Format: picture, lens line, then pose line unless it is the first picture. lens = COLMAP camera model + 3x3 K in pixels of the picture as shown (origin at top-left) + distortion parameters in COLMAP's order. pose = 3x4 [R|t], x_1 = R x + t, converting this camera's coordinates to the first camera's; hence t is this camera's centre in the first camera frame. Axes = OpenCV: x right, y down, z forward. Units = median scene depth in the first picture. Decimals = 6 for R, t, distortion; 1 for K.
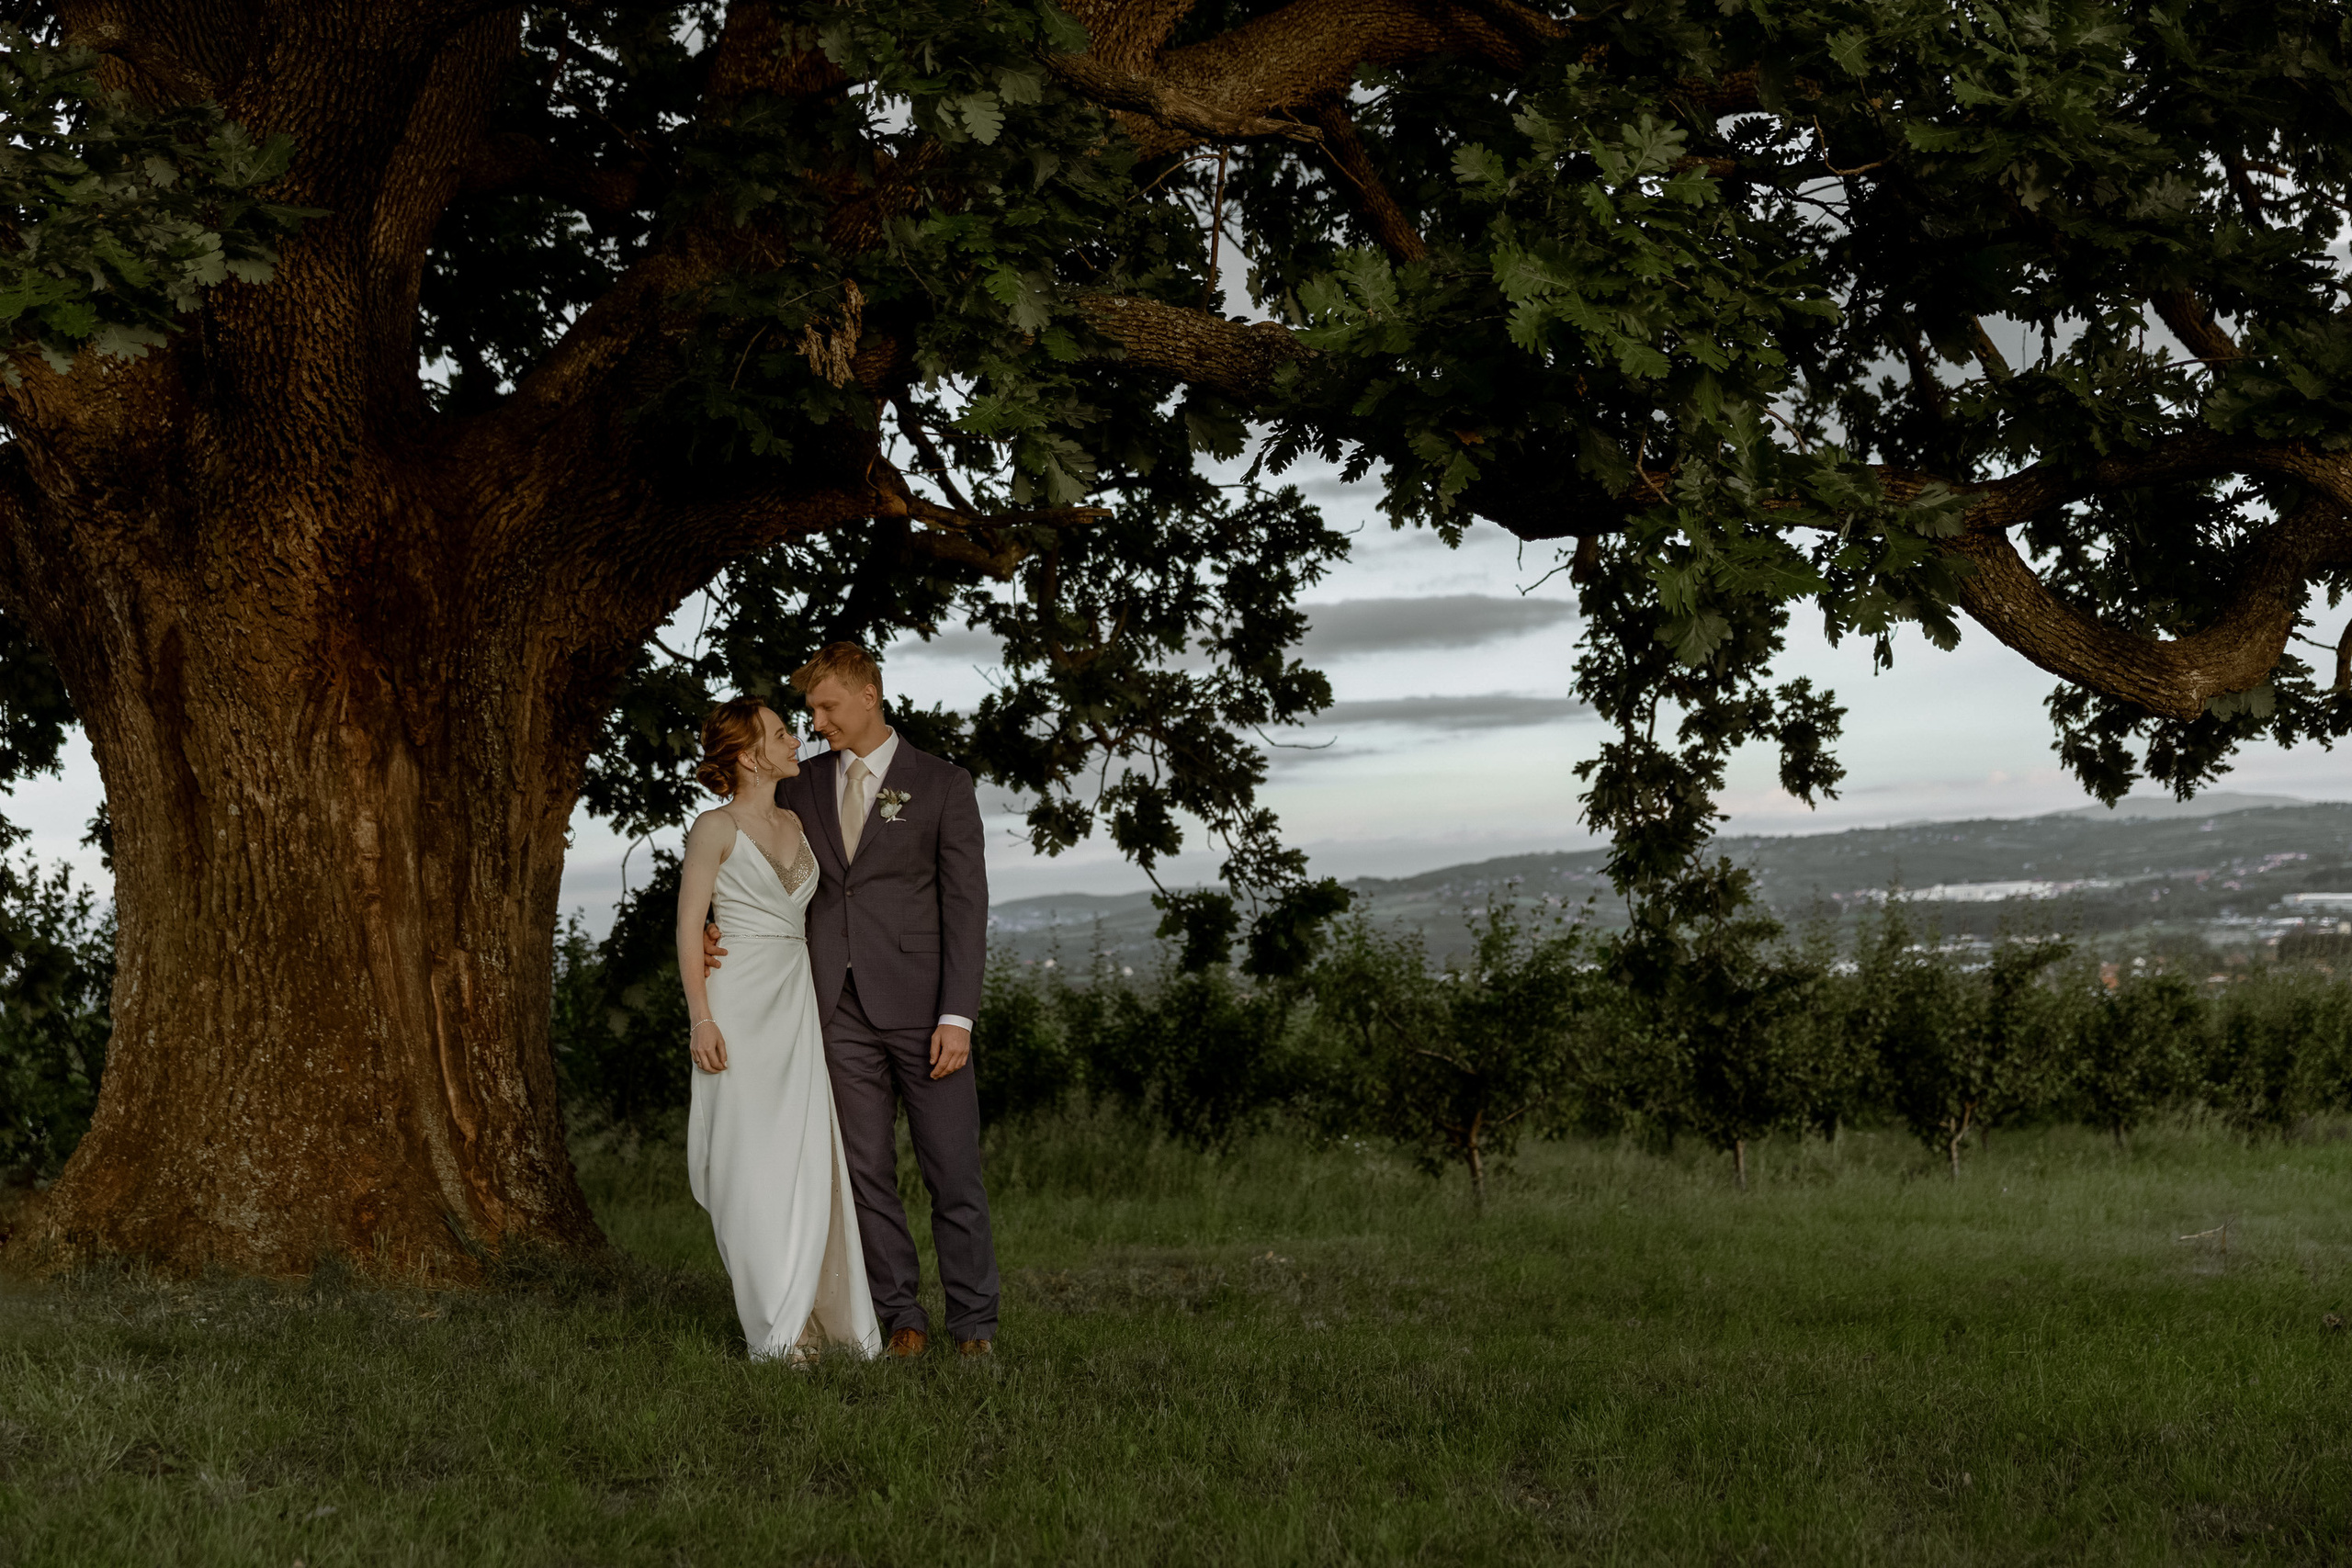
lens RADIAL K [[2855.5, 0, 1176.0], [0, 2855.5, 784.0], [0, 0, 1]] dist [-0.007609, 0.003447]
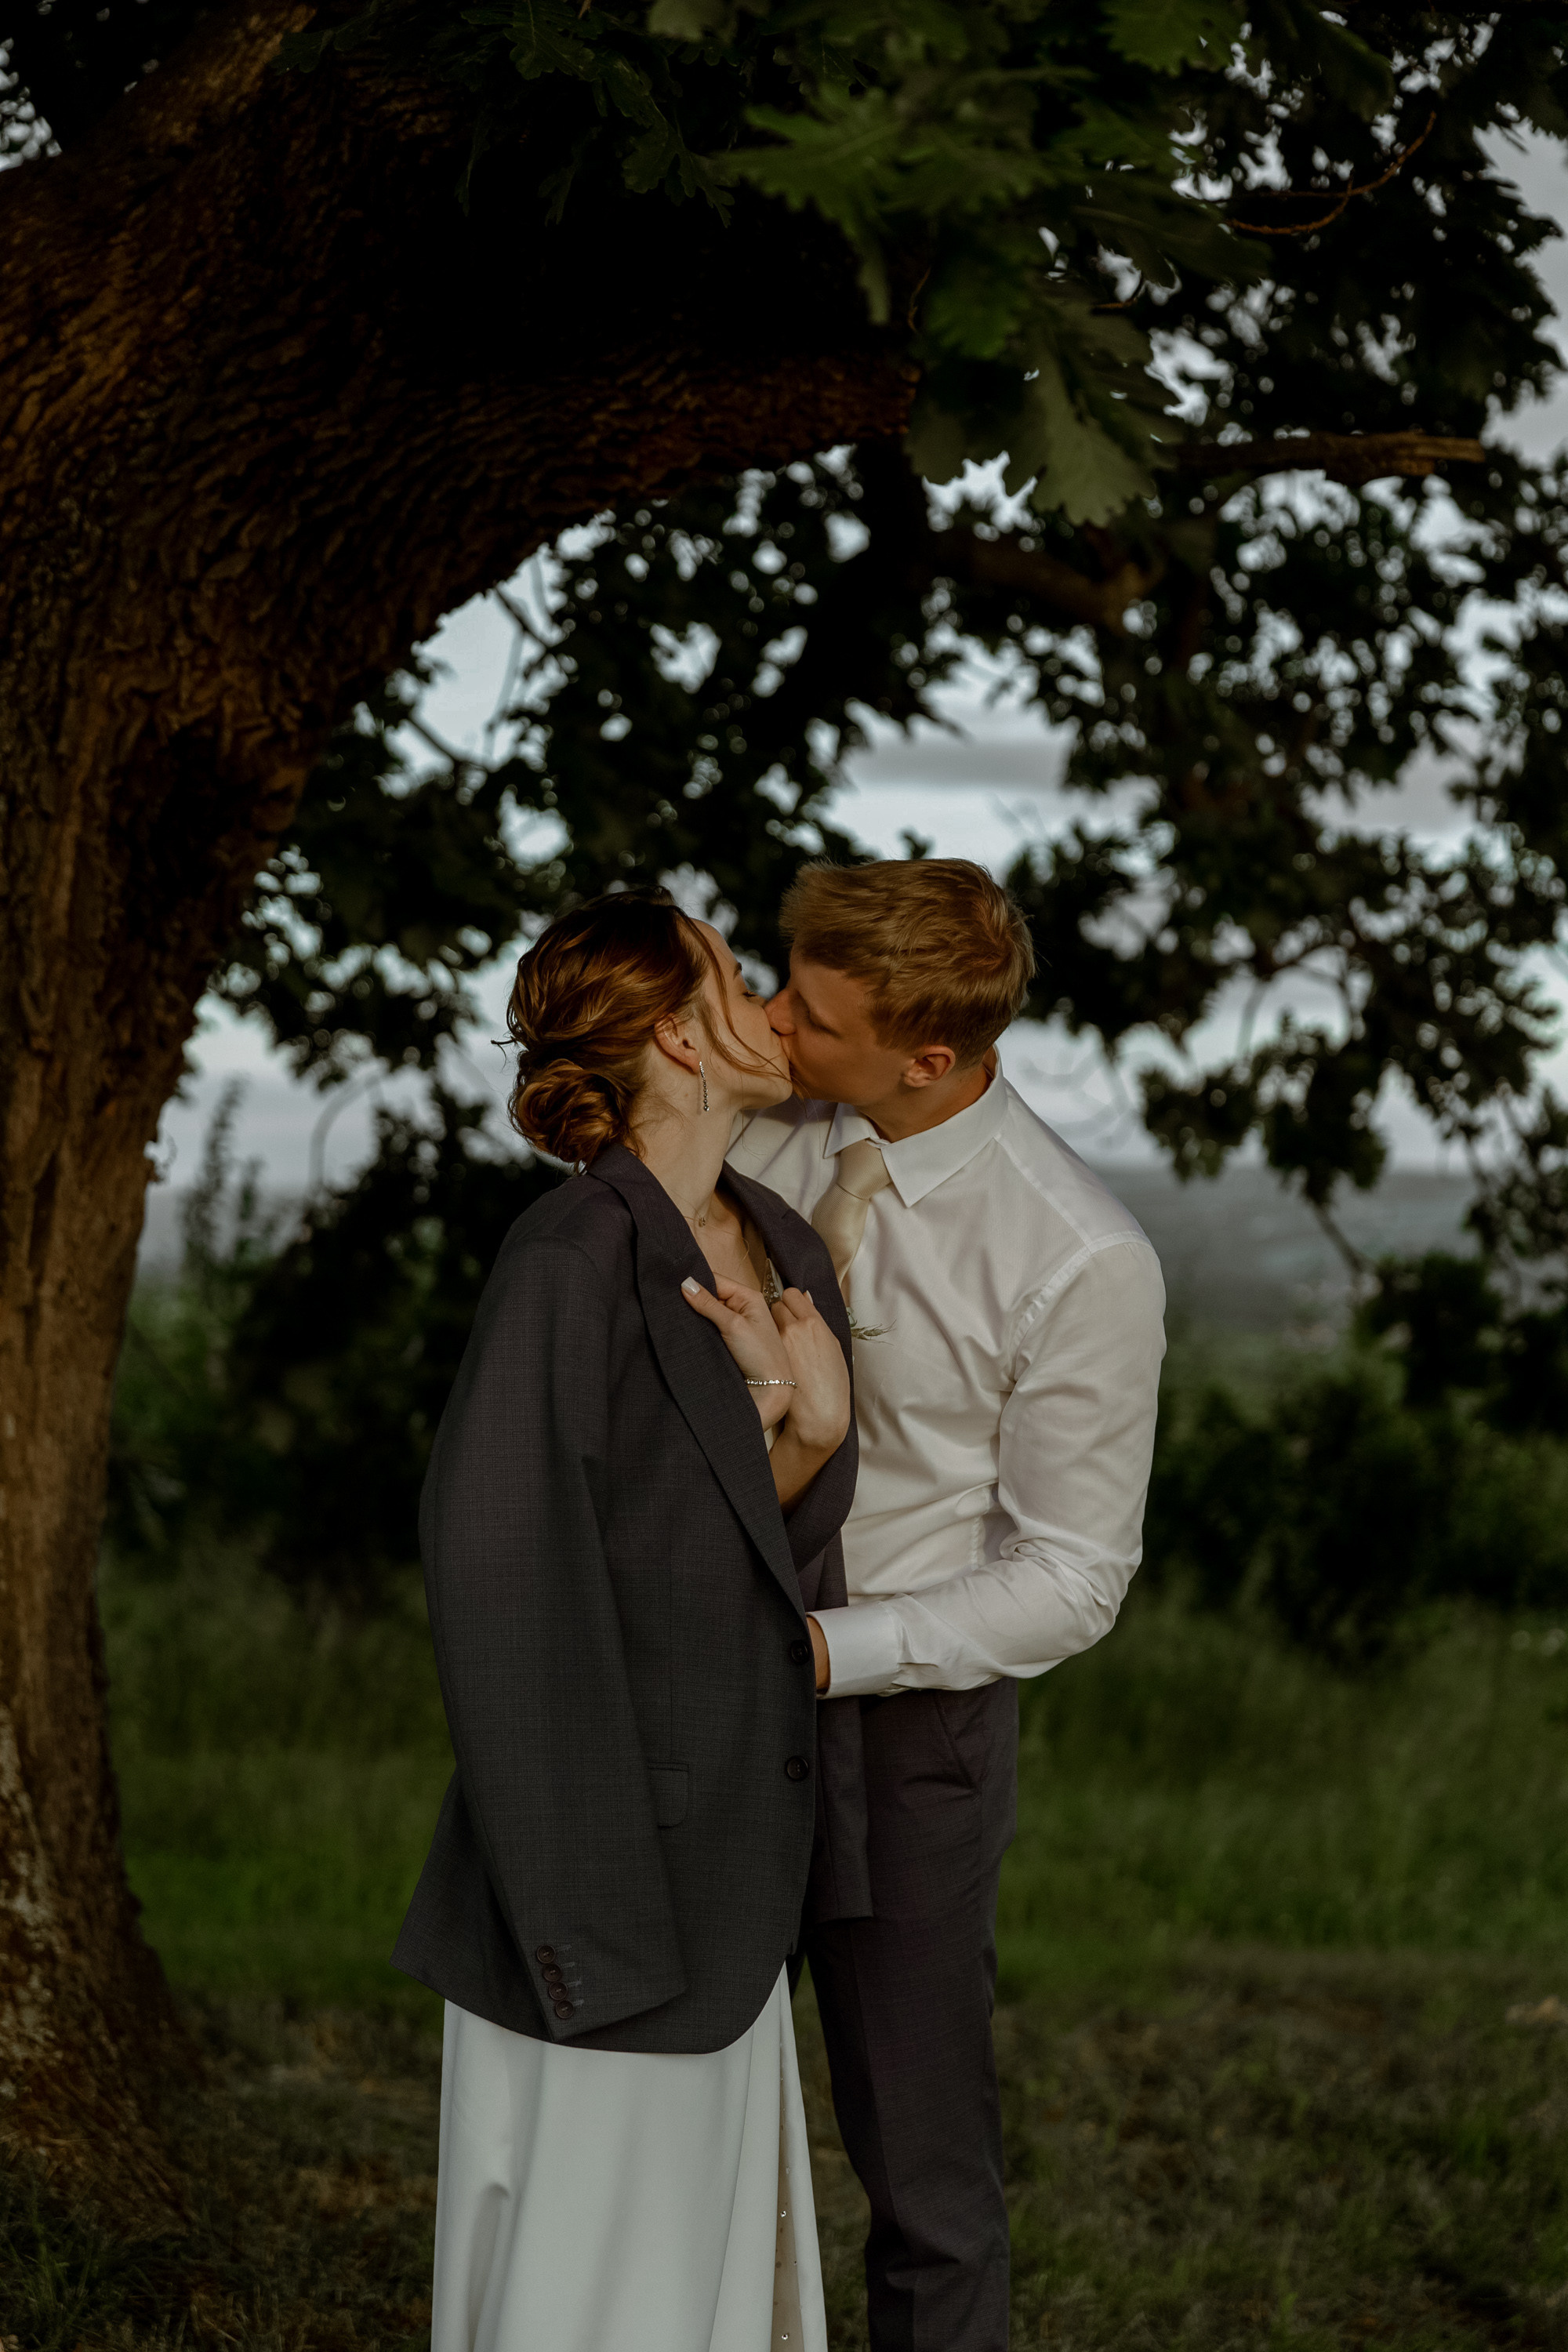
lens RADIAL K [[5128.8, 0, 784.0], [0, 5128.8, 1176.0], [0, 0, 1]] dist [0.070917, 0.228667]
pose [[0.992778, 0.056805, -0.105663, -0.019507], [-0.053545, 0.998005, 0.033438, -0.005195], [0.107351, -0.027539, 0.993840, 0.127610]]
